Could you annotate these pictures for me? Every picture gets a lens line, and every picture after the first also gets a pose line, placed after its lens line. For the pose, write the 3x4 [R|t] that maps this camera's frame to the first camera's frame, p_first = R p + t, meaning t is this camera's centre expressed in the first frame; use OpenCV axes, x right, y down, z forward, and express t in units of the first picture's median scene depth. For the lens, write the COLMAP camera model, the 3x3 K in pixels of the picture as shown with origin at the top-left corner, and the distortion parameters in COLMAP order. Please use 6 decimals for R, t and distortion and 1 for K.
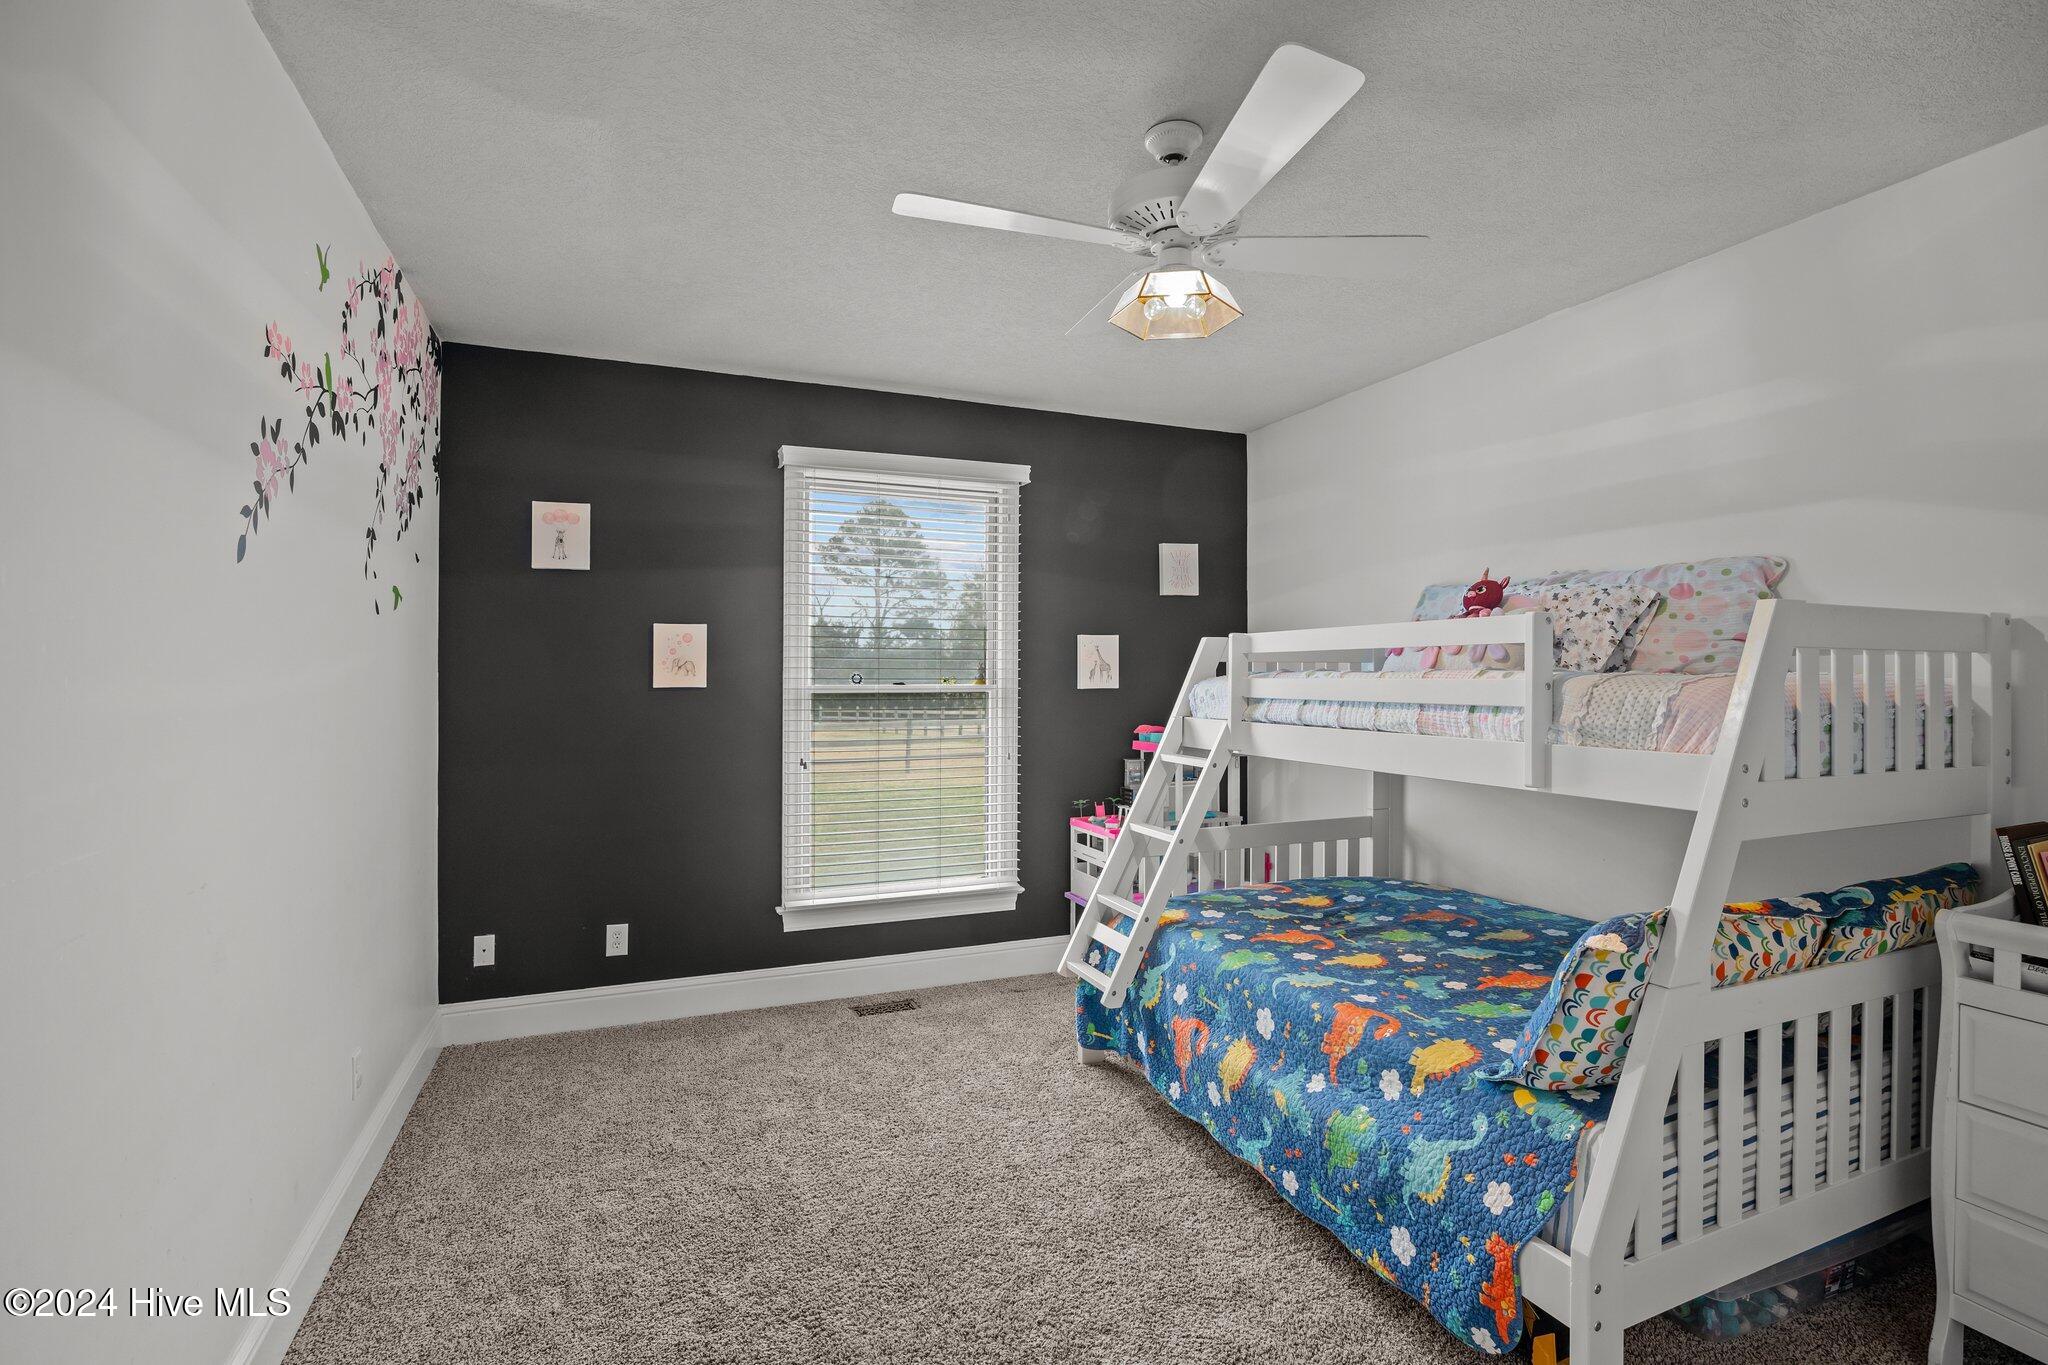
lens RADIAL K [[943.4, 0, 1024.4], [0, 943.4, 681.3], [0, 0, 1]] dist [-0.002100, -0.000222]
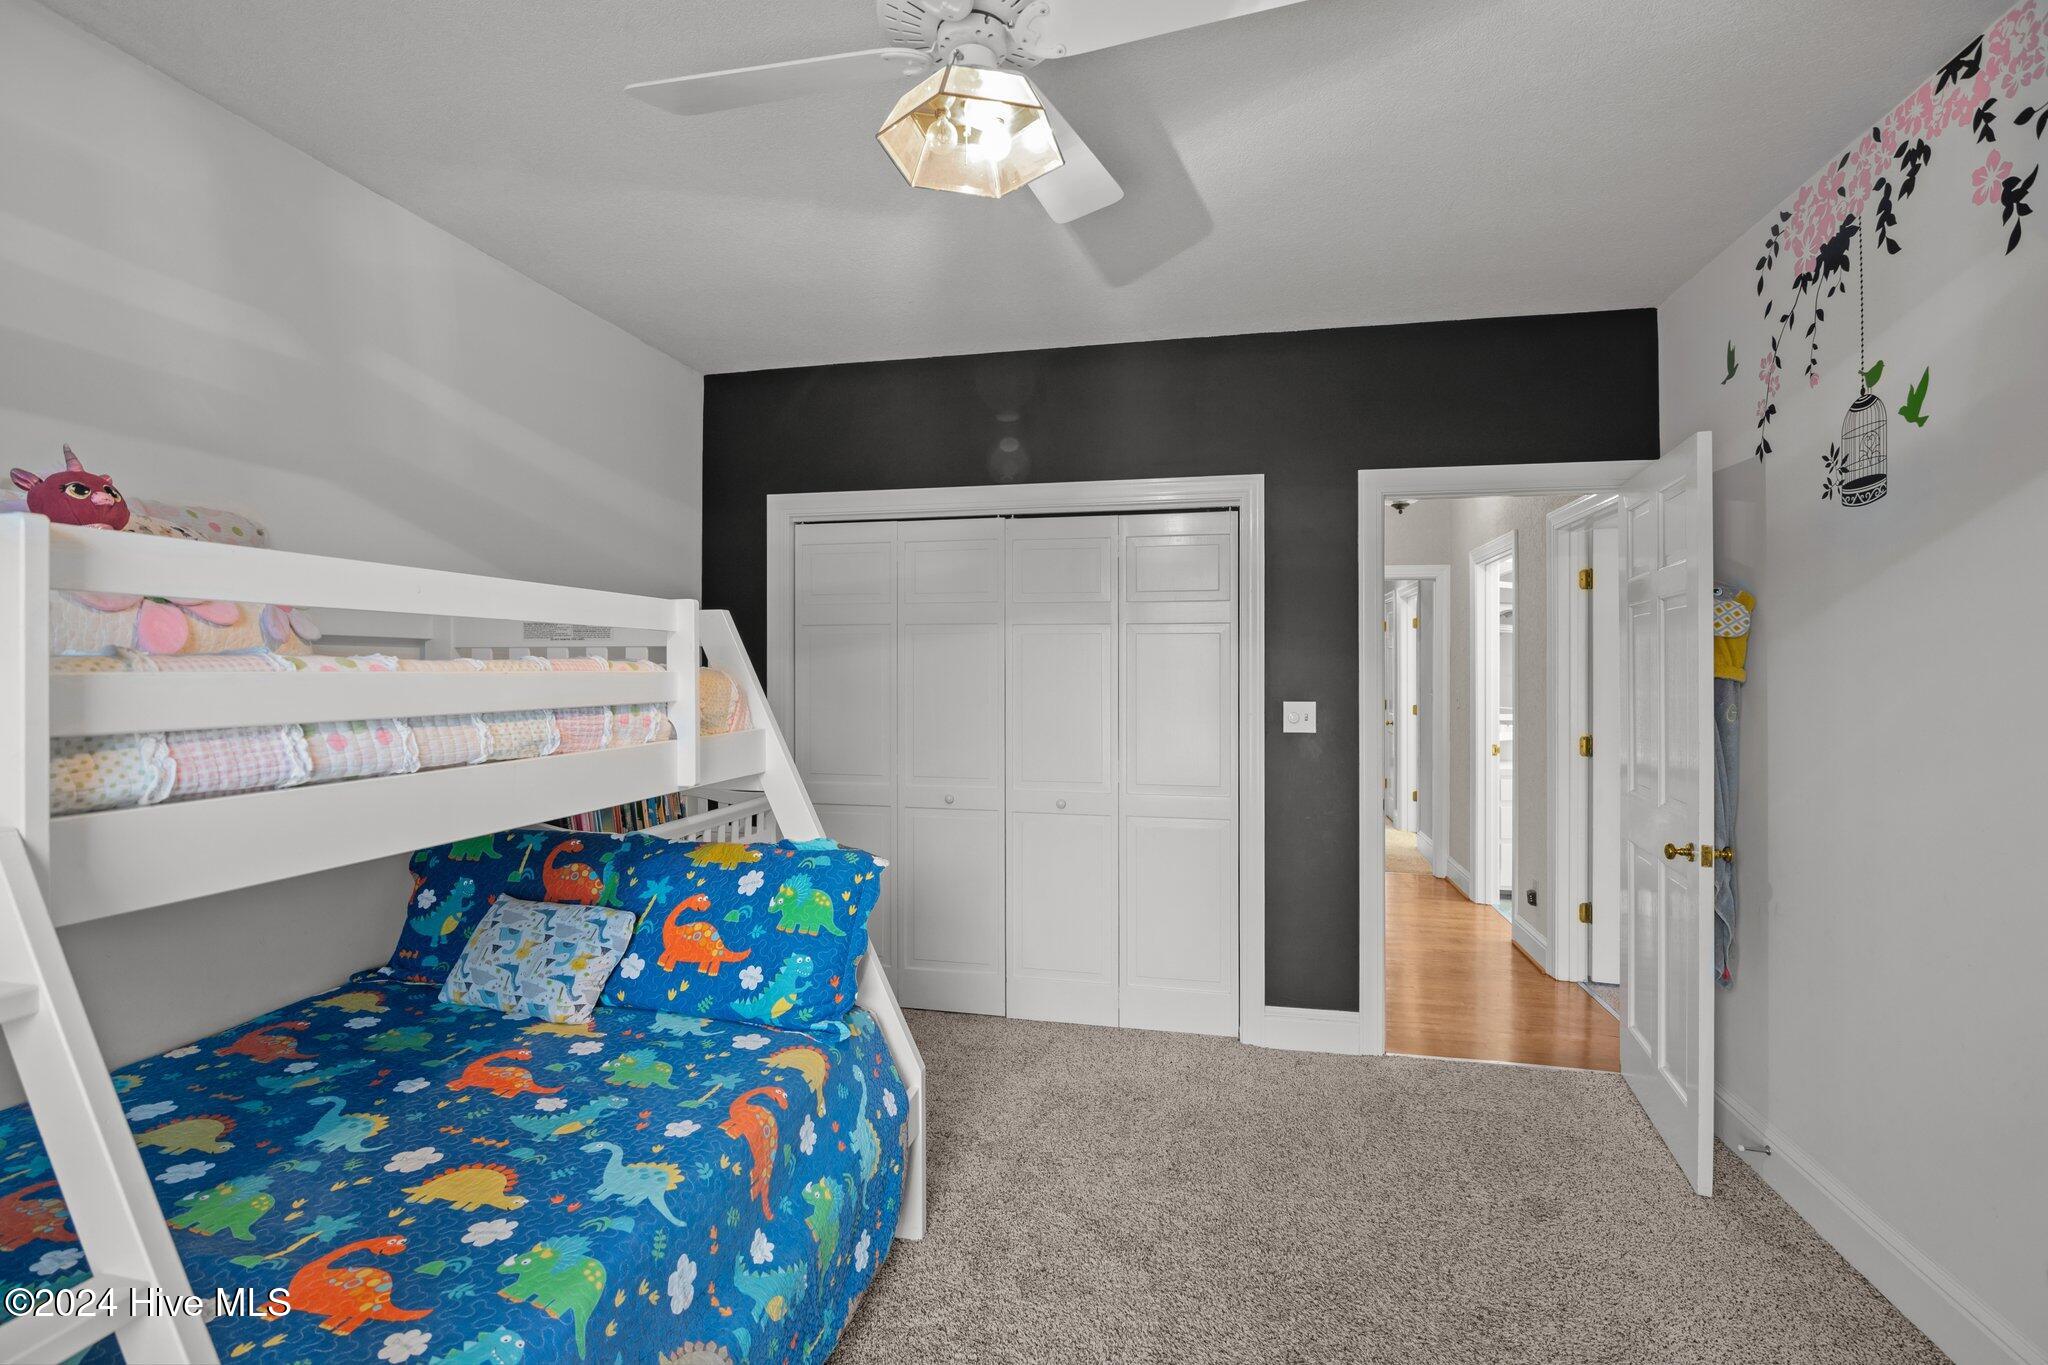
lens RADIAL K [[943.4, 0, 1022.9], [0, 943.4, 672.6], [0, 0, 1]] dist [-0.002100, -0.000222]
pose [[-0.814064, -0.005992, 0.580744, -0.221153], [-0.001380, 0.999964, 0.008384, -0.007054], [-0.580773, 0.006024, -0.814043, 1.261876]]
